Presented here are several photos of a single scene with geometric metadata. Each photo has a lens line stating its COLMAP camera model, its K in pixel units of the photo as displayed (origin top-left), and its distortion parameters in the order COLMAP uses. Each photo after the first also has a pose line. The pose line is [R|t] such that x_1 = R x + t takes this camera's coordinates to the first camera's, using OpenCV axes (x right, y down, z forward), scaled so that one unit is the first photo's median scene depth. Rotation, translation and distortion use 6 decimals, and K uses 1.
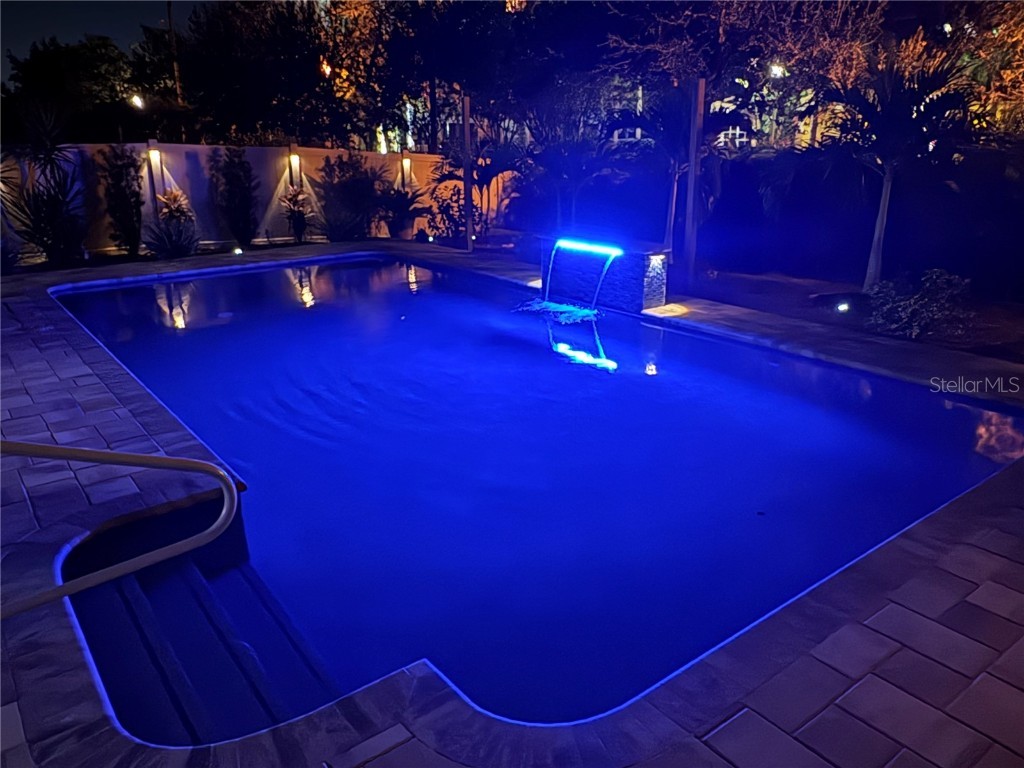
lens RADIAL K [[757.2, 0, 514.2], [0, 757.2, 385.3], [0, 0, 1]] dist [-0.009881, 0.012893]
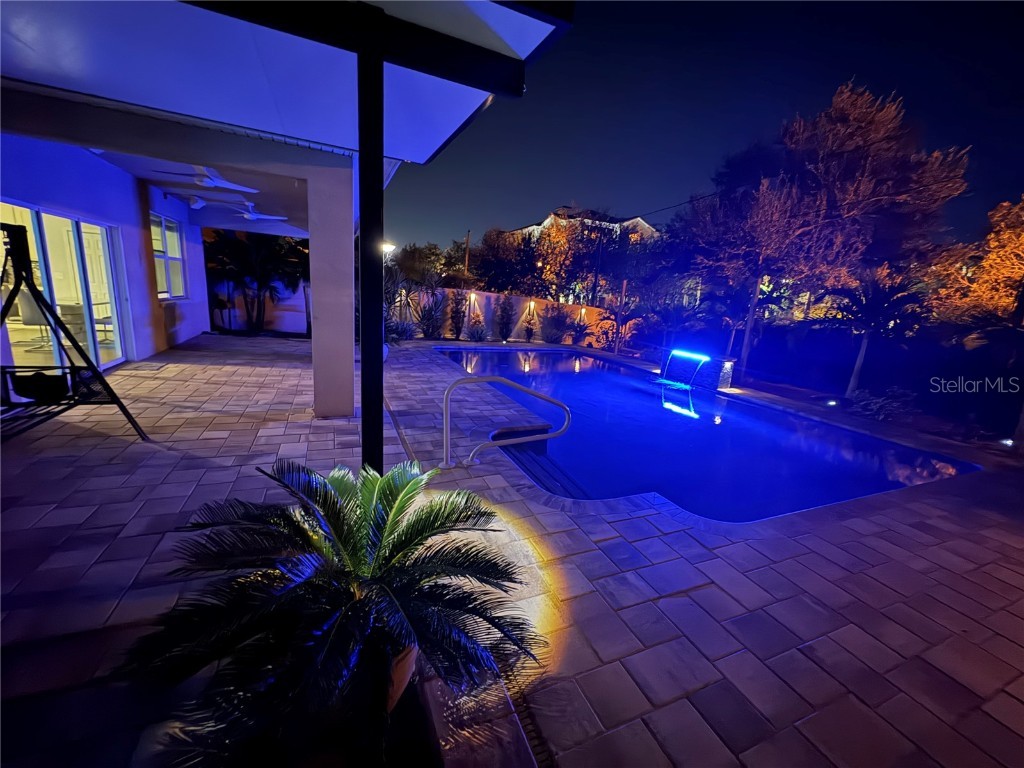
lens RADIAL K [[405.7, 0, 514.5], [0, 405.7, 384.4], [0, 0, 1]] dist [-0.000713, 0.000110]
pose [[0.966005, 0.129926, -0.223501, -0.062358], [-0.155361, 0.982764, -0.100193, 0.045329], [0.206631, 0.131510, 0.969540, -0.078020]]
